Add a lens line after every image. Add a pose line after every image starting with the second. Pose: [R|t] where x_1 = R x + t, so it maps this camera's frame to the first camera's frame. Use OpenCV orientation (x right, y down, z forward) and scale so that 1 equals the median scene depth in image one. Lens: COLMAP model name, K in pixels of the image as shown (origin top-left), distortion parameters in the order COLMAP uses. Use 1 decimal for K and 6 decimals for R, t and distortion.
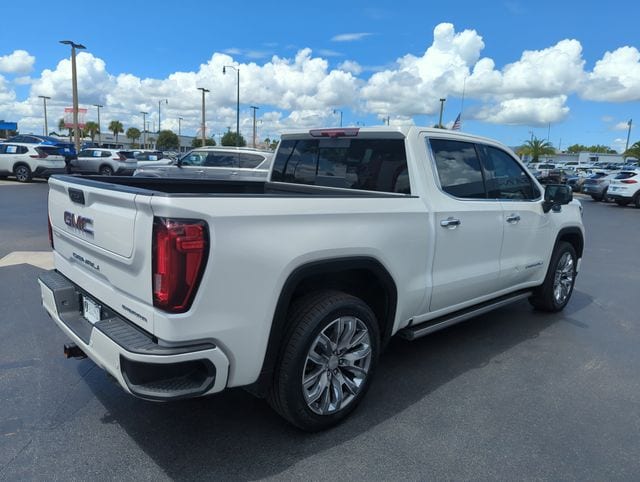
lens RADIAL K [[453.2, 0, 313.4], [0, 453.2, 236.7], [0, 0, 1]] dist [0.050257, -0.043356]
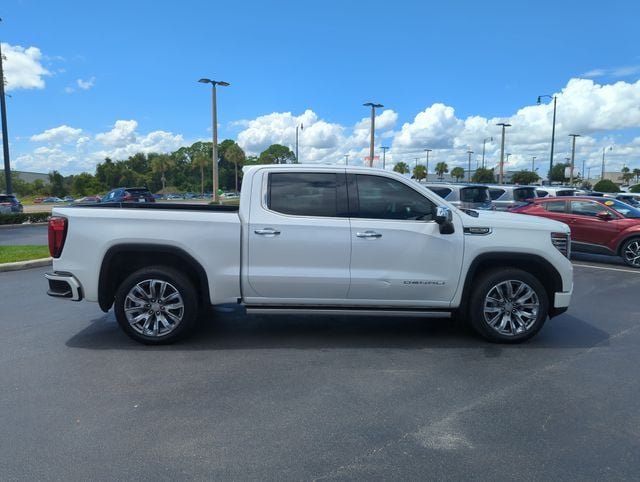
lens RADIAL K [[453.2, 0, 313.4], [0, 453.2, 236.7], [0, 0, 1]] dist [0.050257, -0.043356]
pose [[0.760425, 0.031762, -0.648649, 1.256177], [-0.083818, 0.995249, -0.049528, 0.039274], [0.643995, 0.092031, 0.759474, 0.045004]]
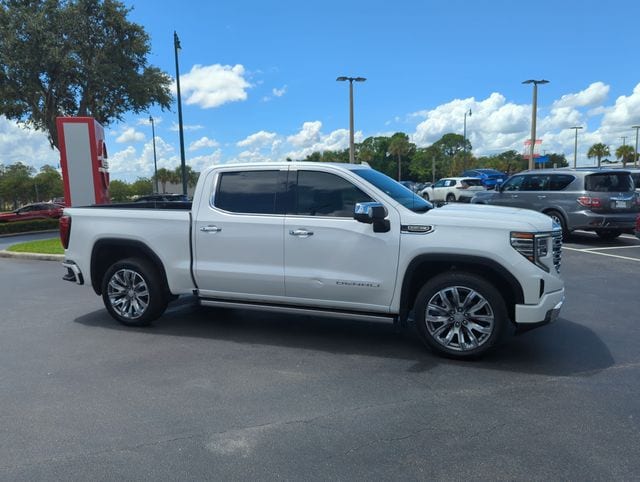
lens RADIAL K [[453.2, 0, 313.4], [0, 453.2, 236.7], [0, 0, 1]] dist [0.050257, -0.043356]
pose [[0.461445, 0.049596, -0.885781, 1.690810], [-0.103247, 0.994654, 0.001906, -0.040962], [0.881140, 0.090575, 0.464099, 0.594763]]
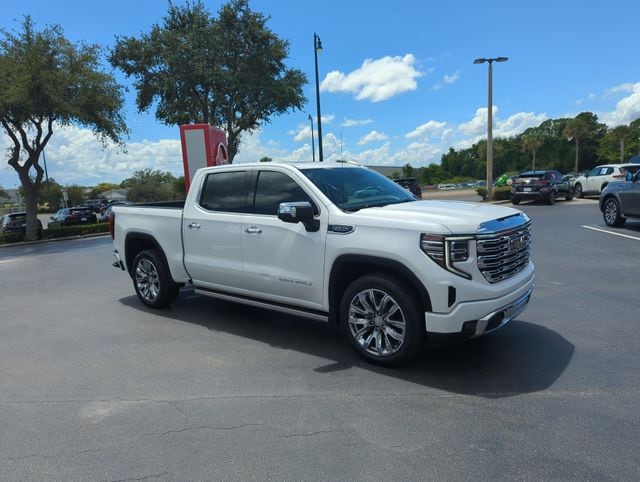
lens RADIAL K [[453.2, 0, 327.2], [0, 453.2, 244.0], [0, 0, 1]] dist [0.051173, -0.048728]
pose [[0.146197, 0.086067, -0.985504, 1.917172], [-0.111498, 0.991294, 0.070032, -0.128240], [0.982952, 0.099643, 0.154520, 1.184844]]
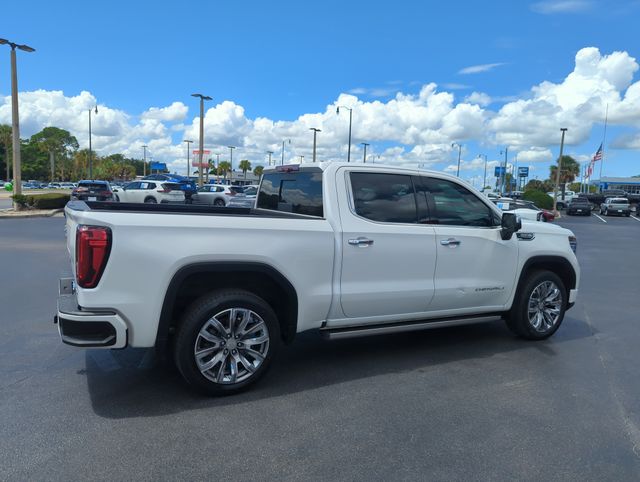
lens RADIAL K [[453.2, 0, 313.4], [0, 453.2, 236.7], [0, 0, 1]] dist [0.050257, -0.043356]
pose [[0.966095, 0.022422, -0.257213, 0.467082], [-0.041503, 0.996753, -0.068993, 0.041533], [0.254831, 0.077329, 0.963889, -0.162992]]
